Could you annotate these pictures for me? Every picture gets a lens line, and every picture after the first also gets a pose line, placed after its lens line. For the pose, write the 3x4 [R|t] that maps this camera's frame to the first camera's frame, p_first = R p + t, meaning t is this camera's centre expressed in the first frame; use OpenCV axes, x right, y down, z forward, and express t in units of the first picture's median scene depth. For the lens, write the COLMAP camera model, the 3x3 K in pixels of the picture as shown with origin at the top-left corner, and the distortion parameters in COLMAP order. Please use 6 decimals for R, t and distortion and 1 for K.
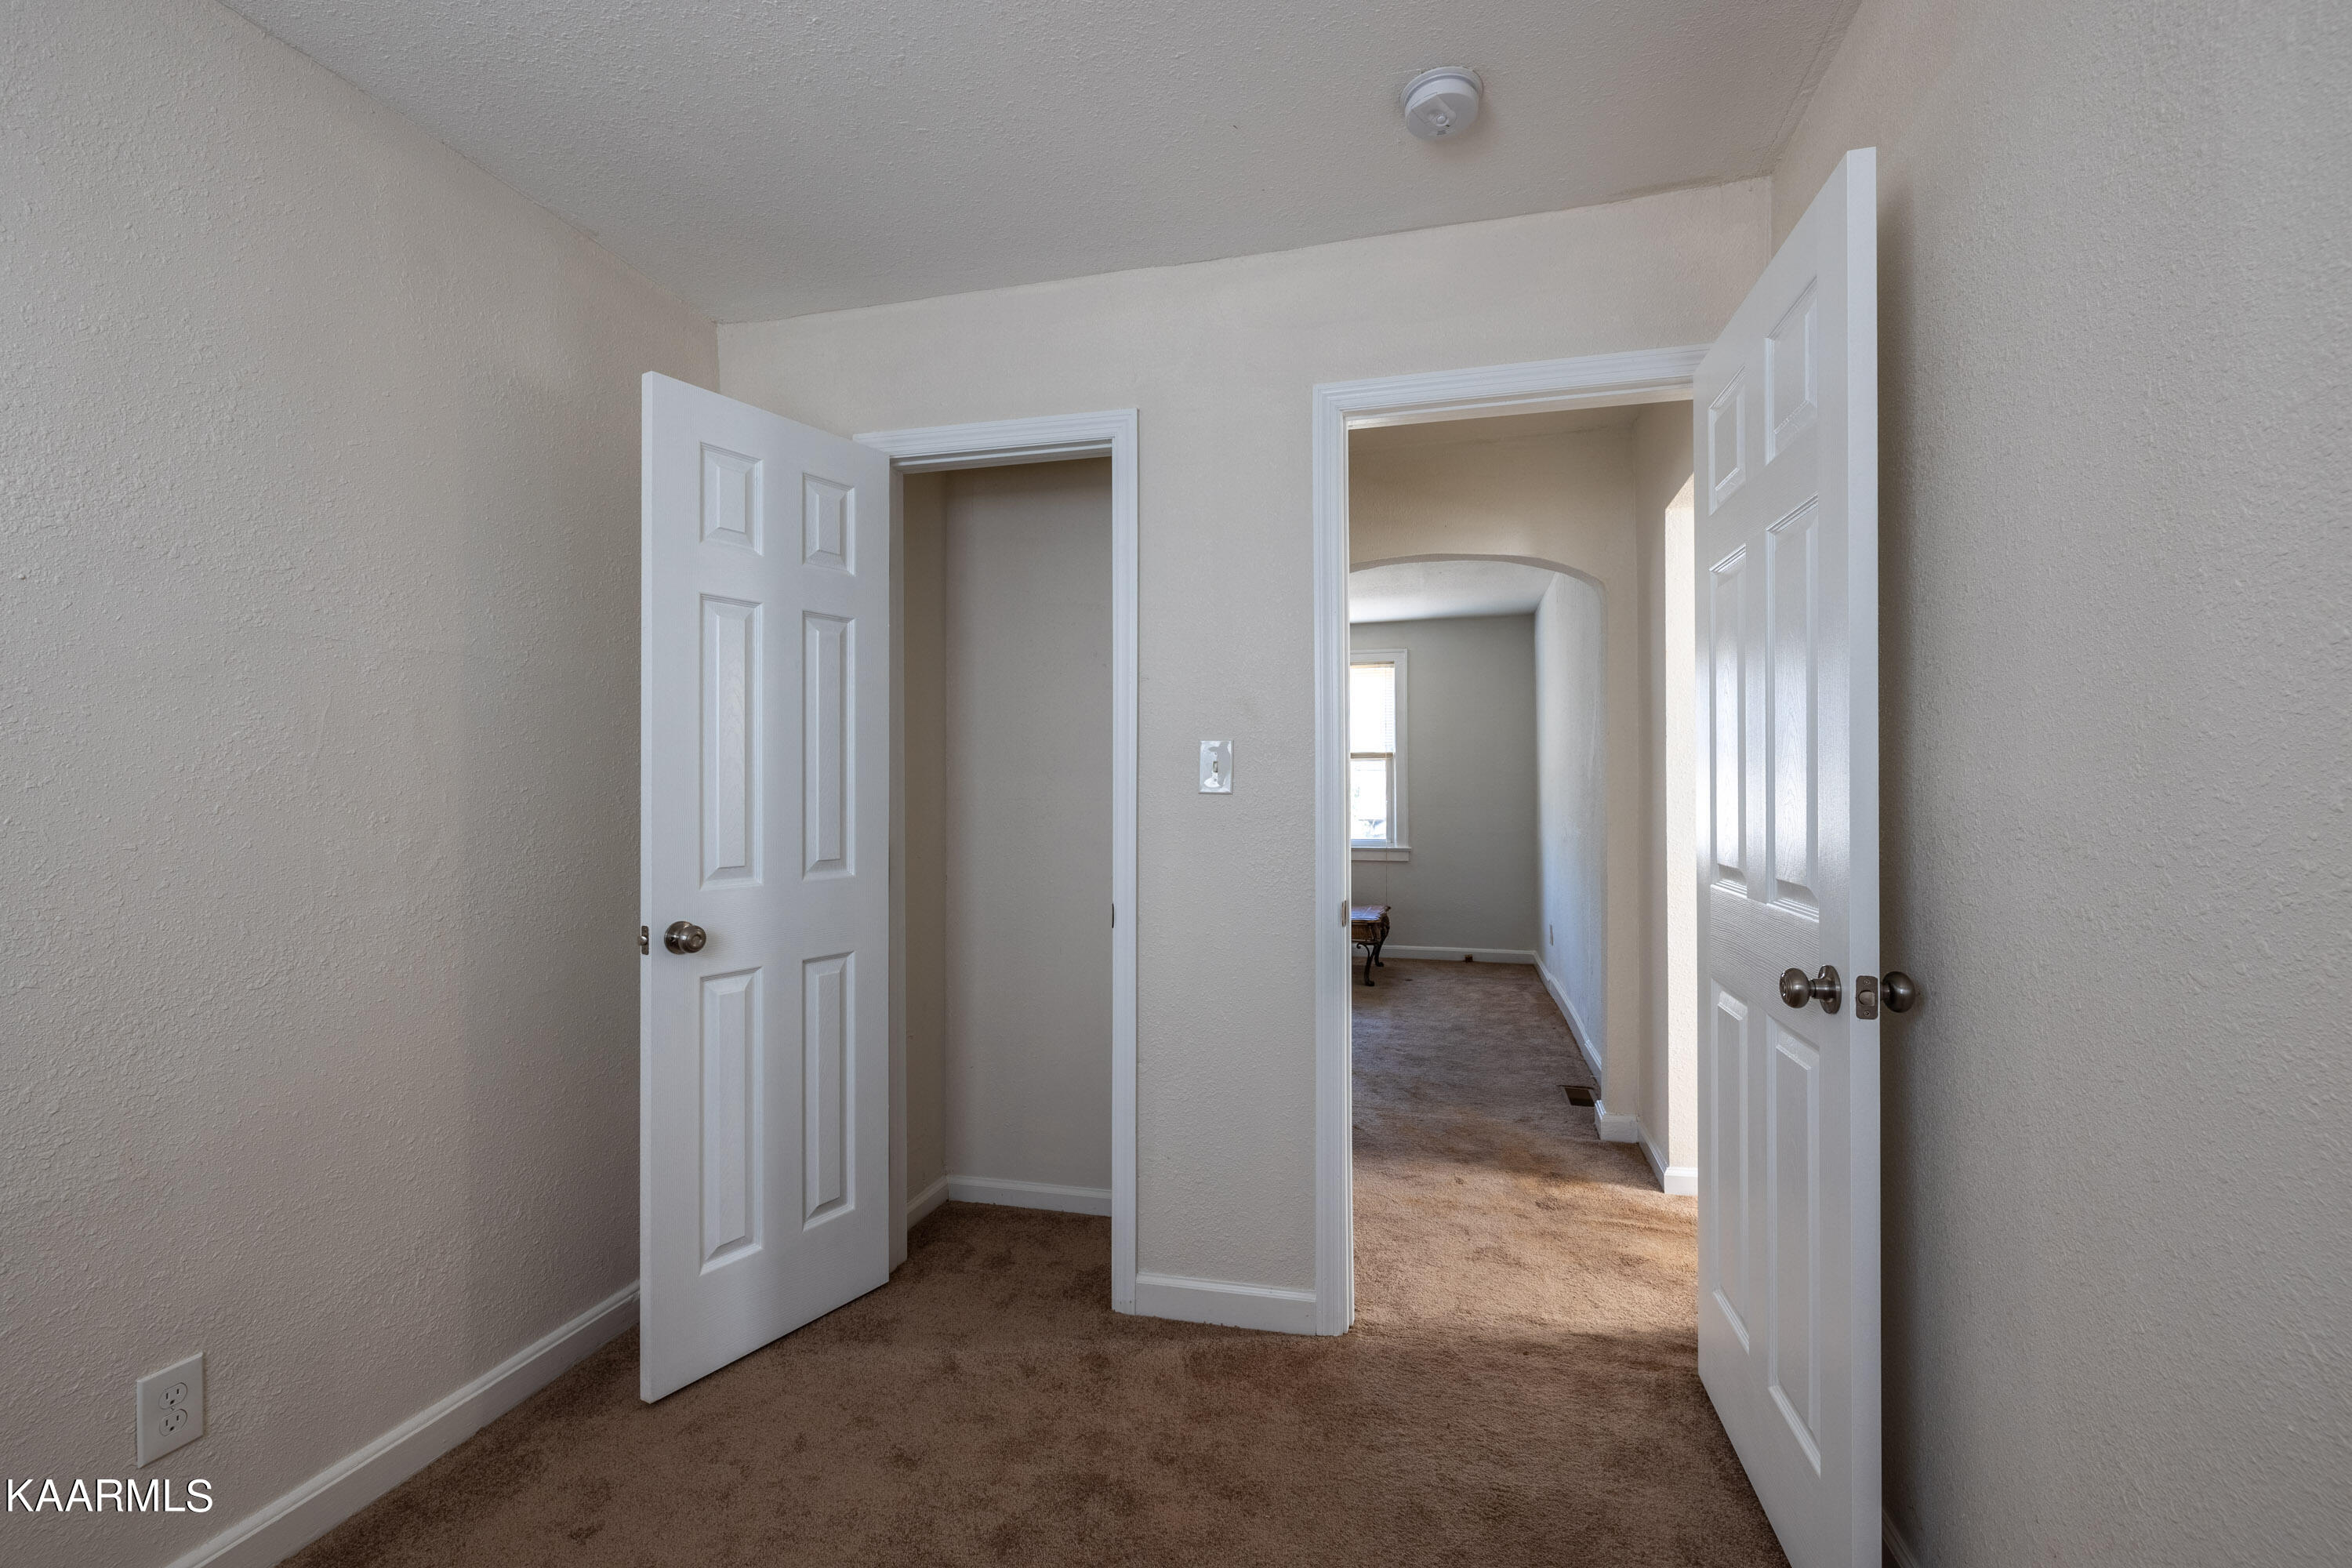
lens RADIAL K [[987.8, 0, 1175.7], [0, 987.8, 791.1], [0, 0, 1]] dist [0.018064, 0.000405]
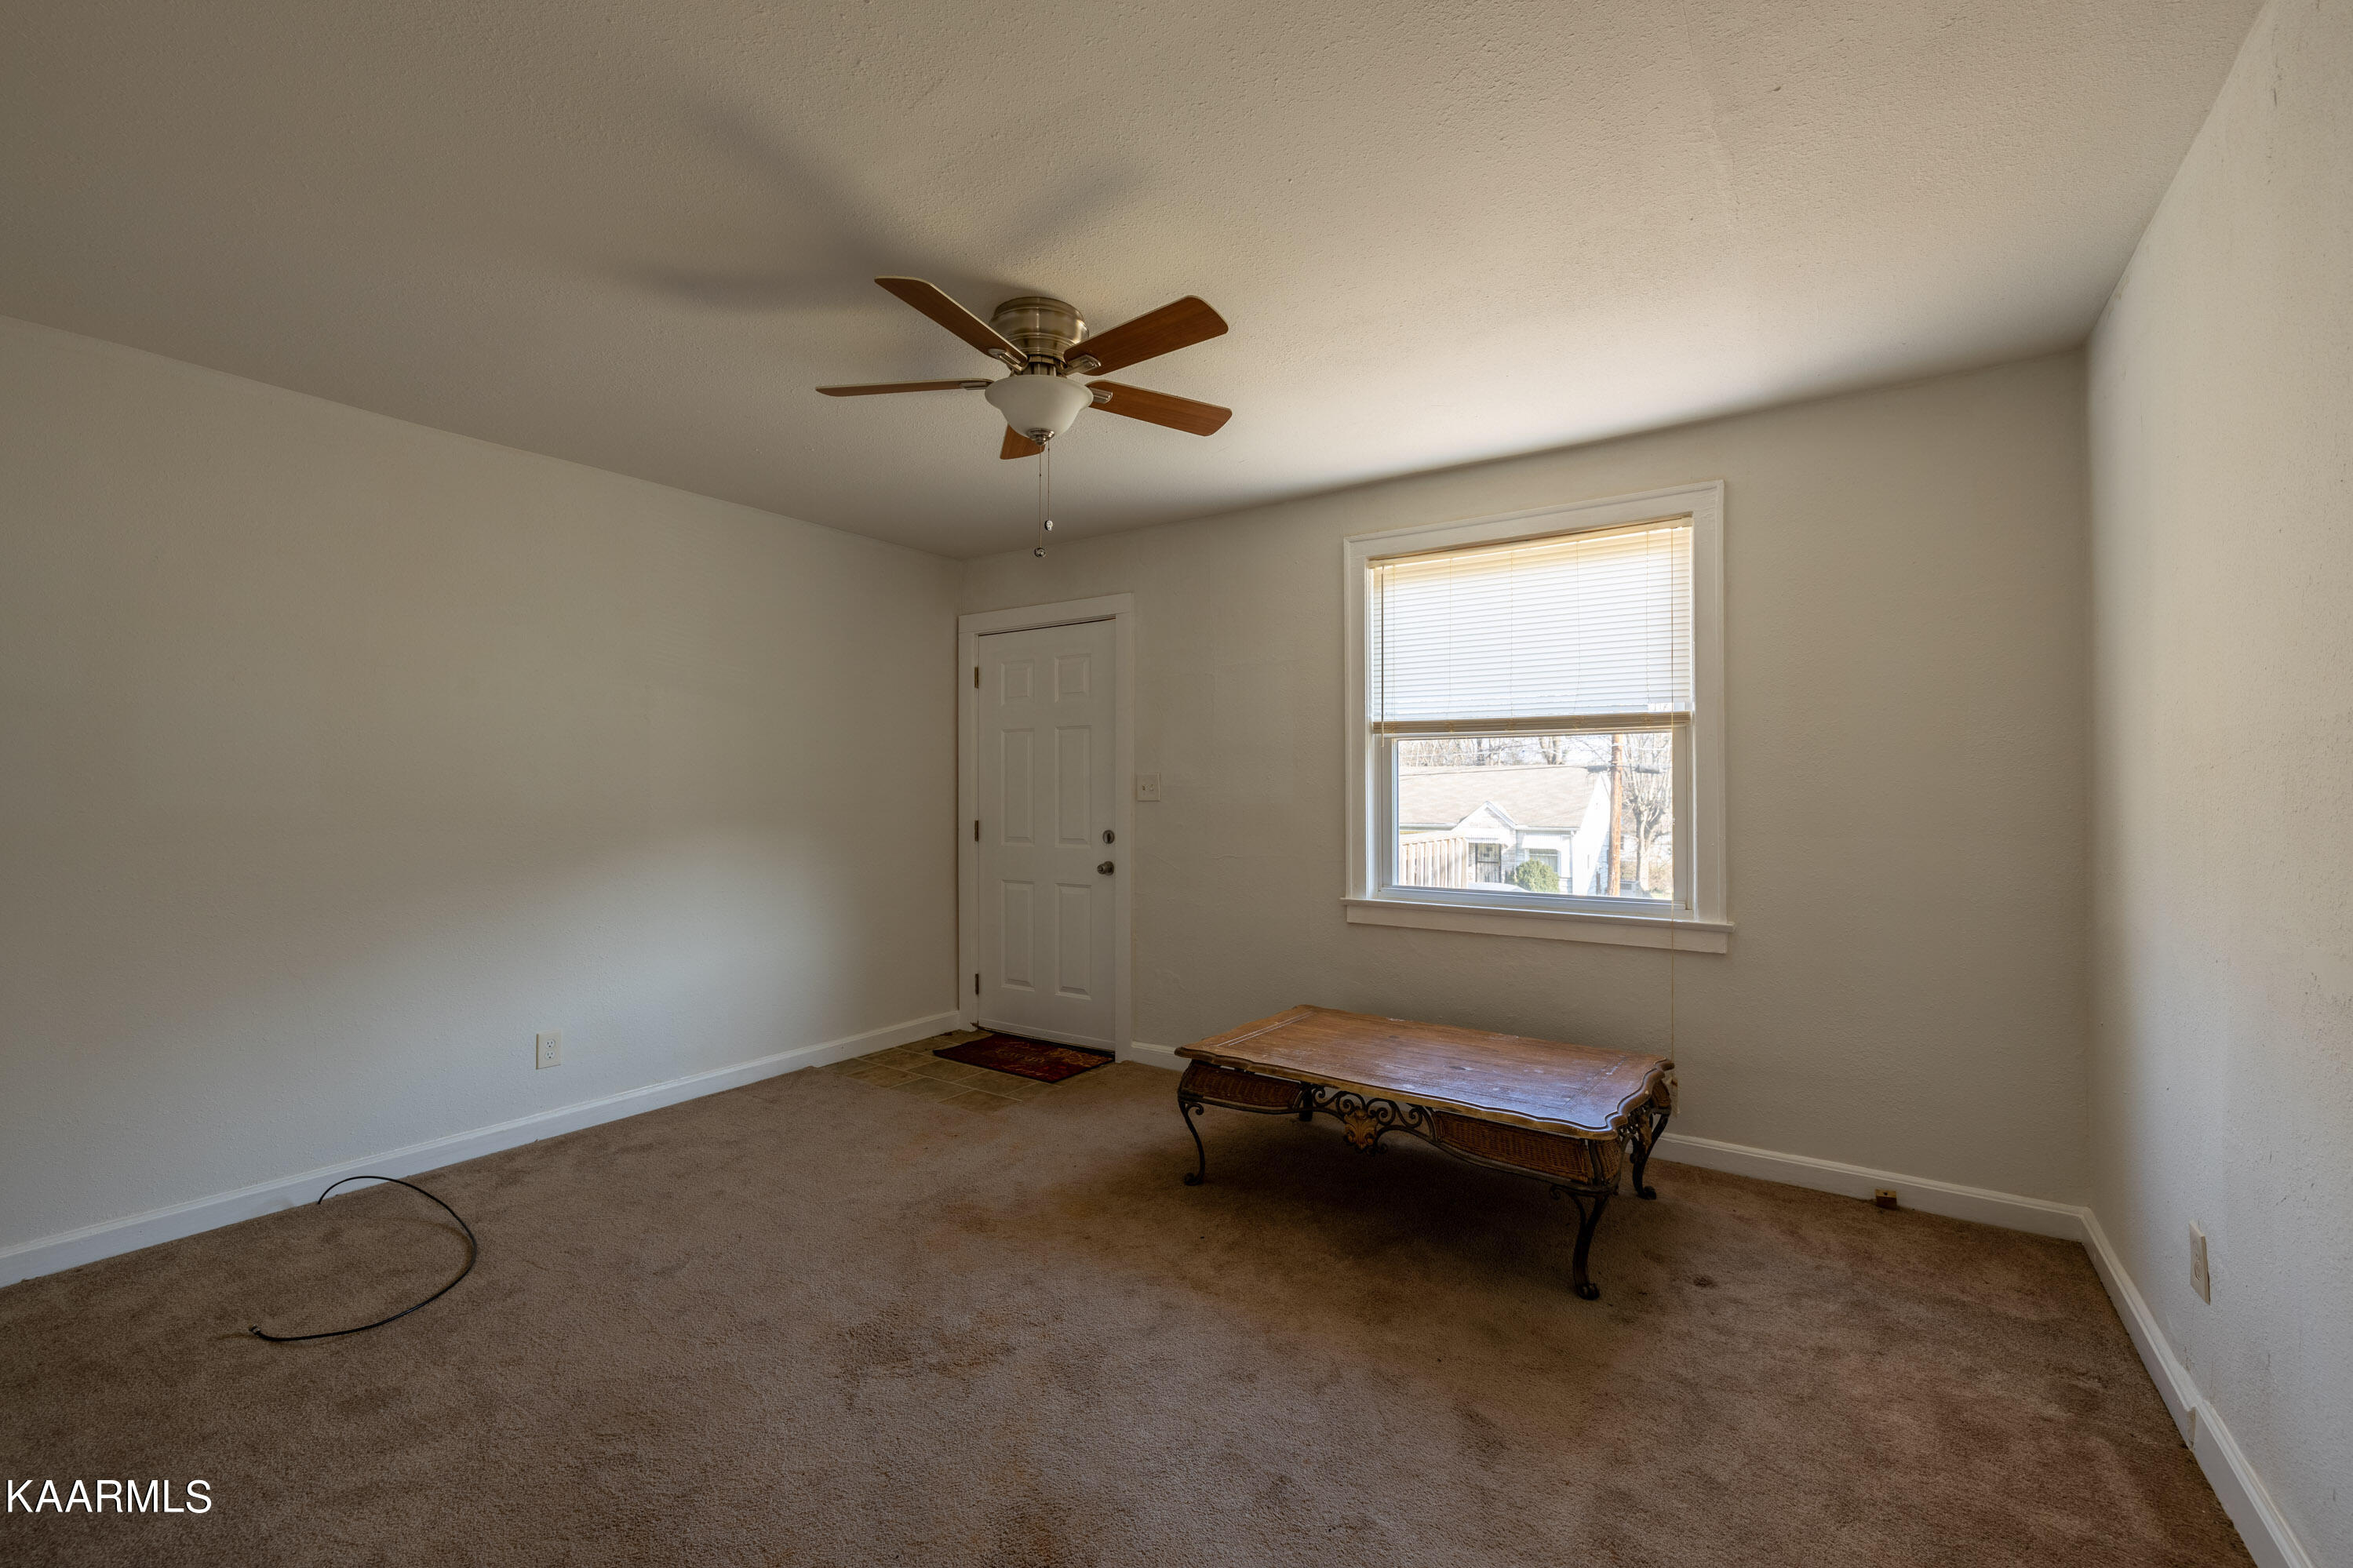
lens RADIAL K [[988.1, 0, 1182.0], [0, 988.1, 783.7], [0, 0, 1]] dist [0.018064, 0.000405]
pose [[0.942253, -0.001068, -0.334899, 0.153694], [0.005917, 0.999892, 0.013460, -0.014109], [0.334849, -0.014665, 0.942158, 0.492765]]
